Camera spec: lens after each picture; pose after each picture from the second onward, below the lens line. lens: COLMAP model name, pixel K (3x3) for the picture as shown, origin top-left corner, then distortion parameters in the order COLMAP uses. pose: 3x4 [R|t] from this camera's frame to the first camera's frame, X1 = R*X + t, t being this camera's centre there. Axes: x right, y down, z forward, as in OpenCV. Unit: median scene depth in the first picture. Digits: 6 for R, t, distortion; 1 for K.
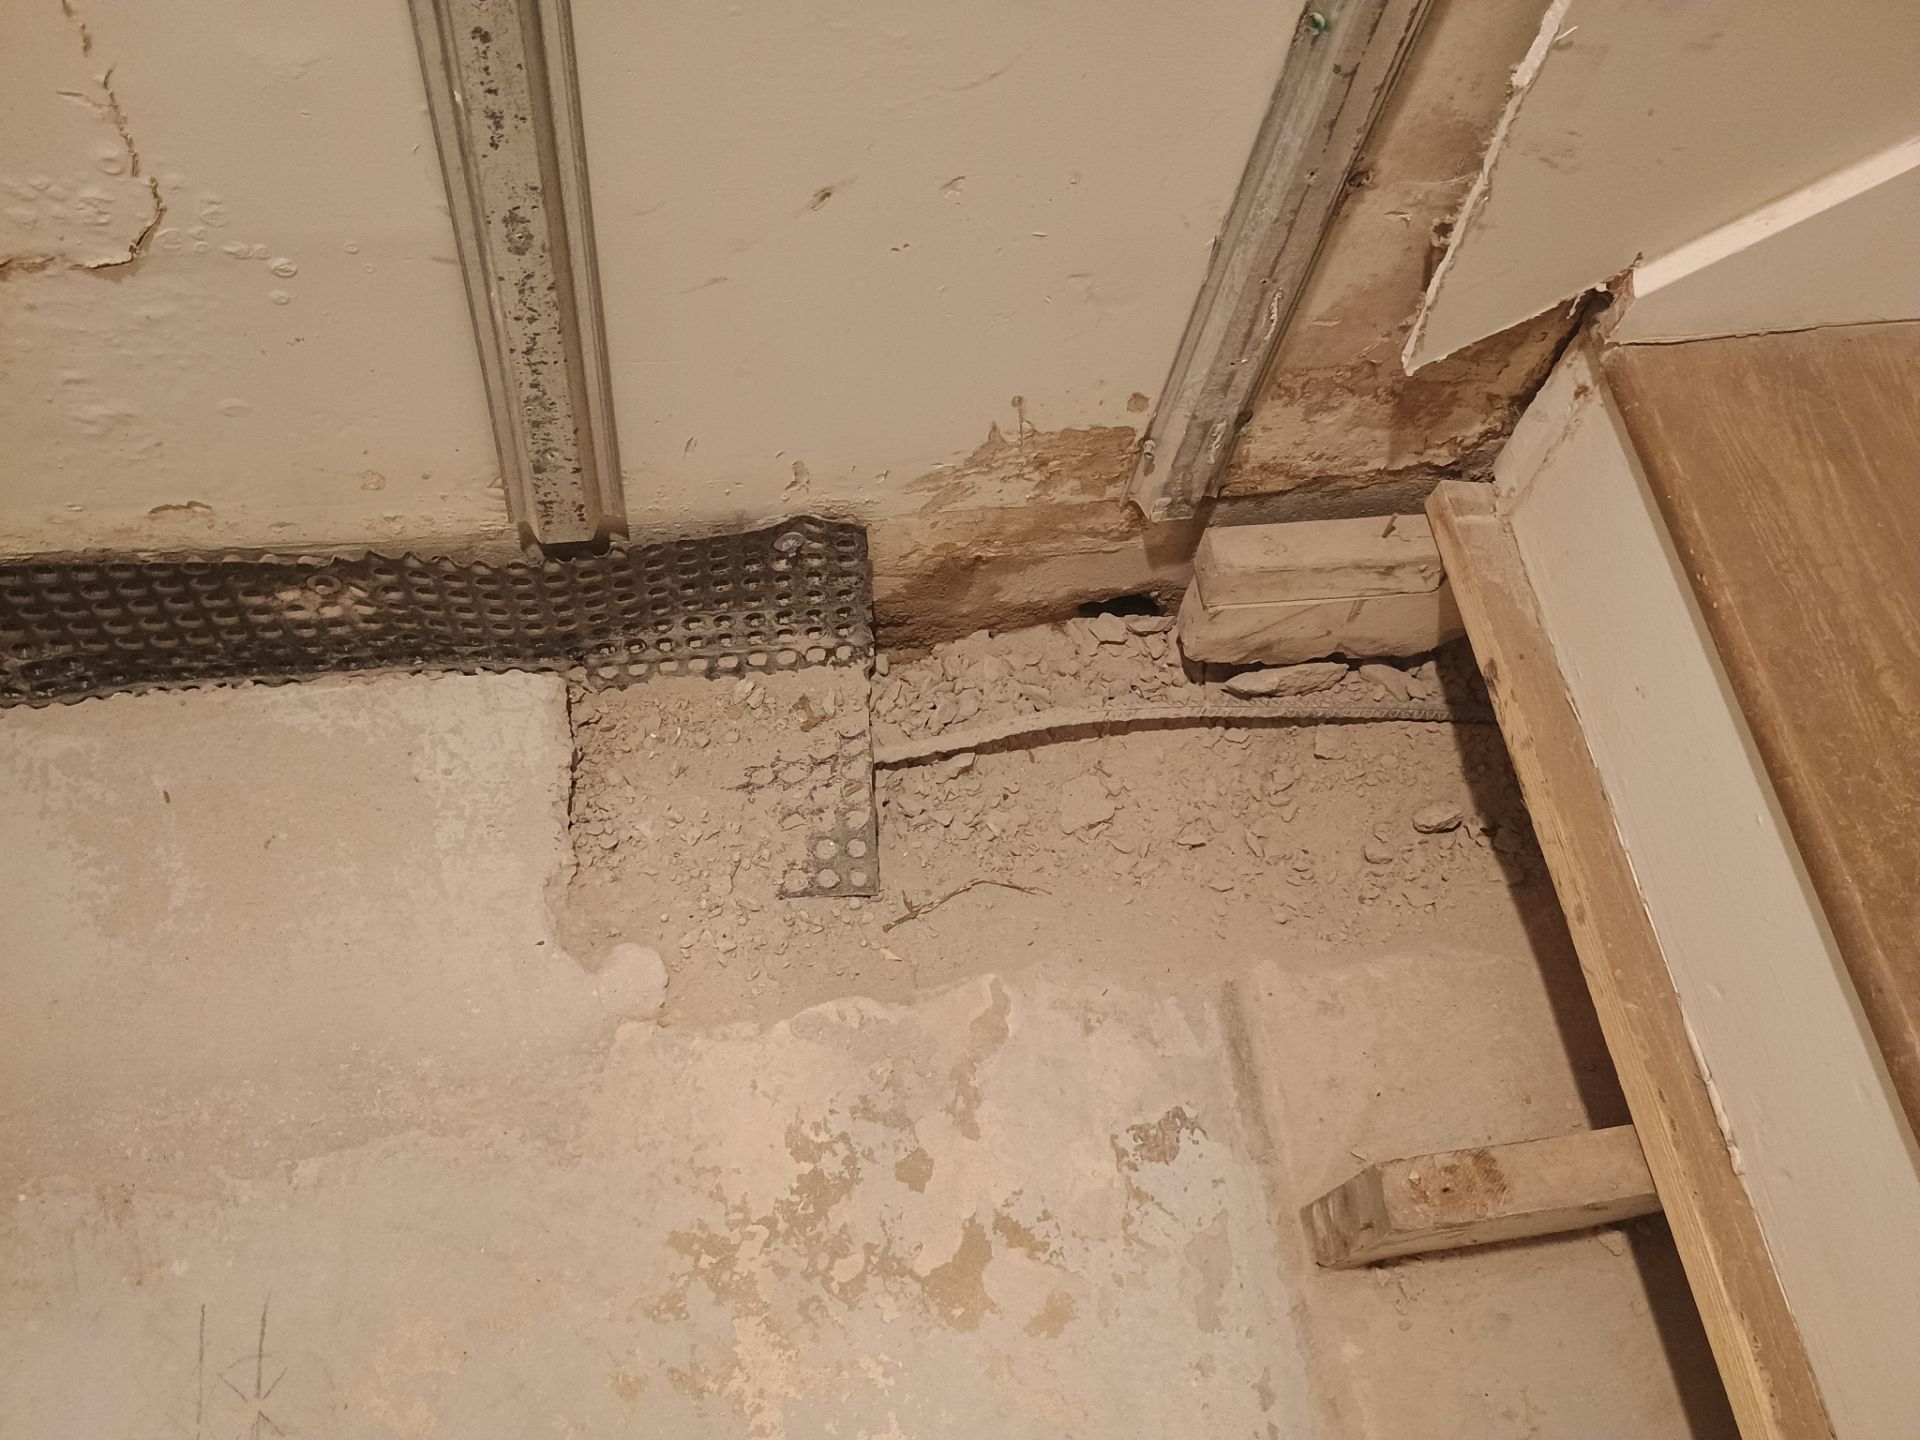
lens RADIAL K [[1649.6, 0, 1000.5], [0, 1649.6, 717.7], [0, 0, 1]] dist [0.069891, -0.090059]
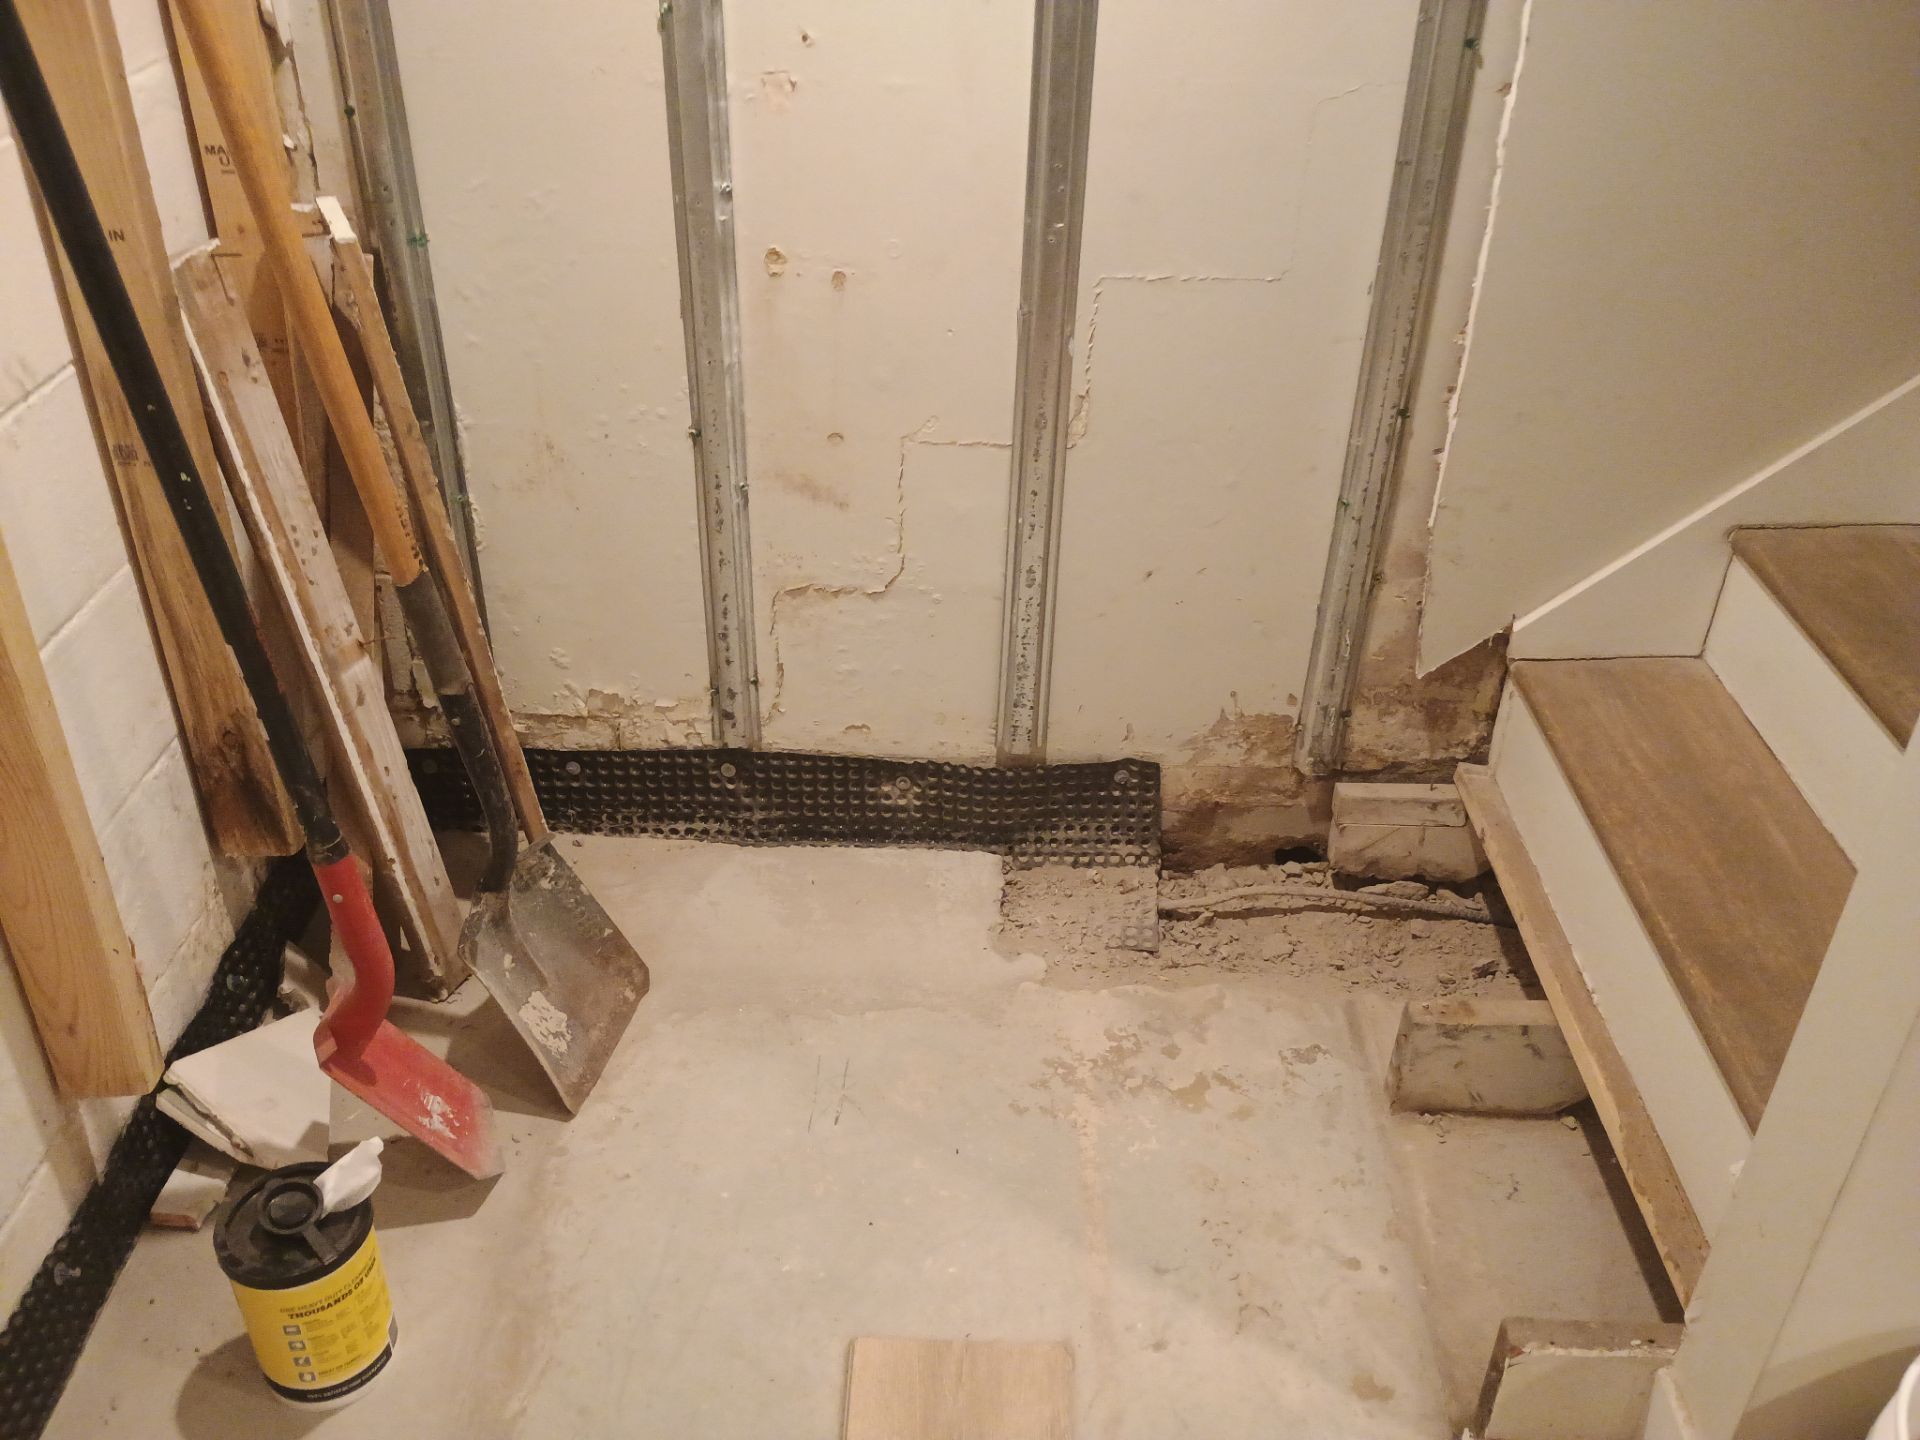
lens RADIAL K [[1649.6, 0, 1000.5], [0, 1649.6, 717.7], [0, 0, 1]] dist [0.069891, -0.090059]
pose [[0.982954, -0.000584, -0.183853, 0.100004], [-0.093461, 0.859563, -0.502410, 0.876003], [0.158327, 0.511029, 0.844856, -0.784001]]
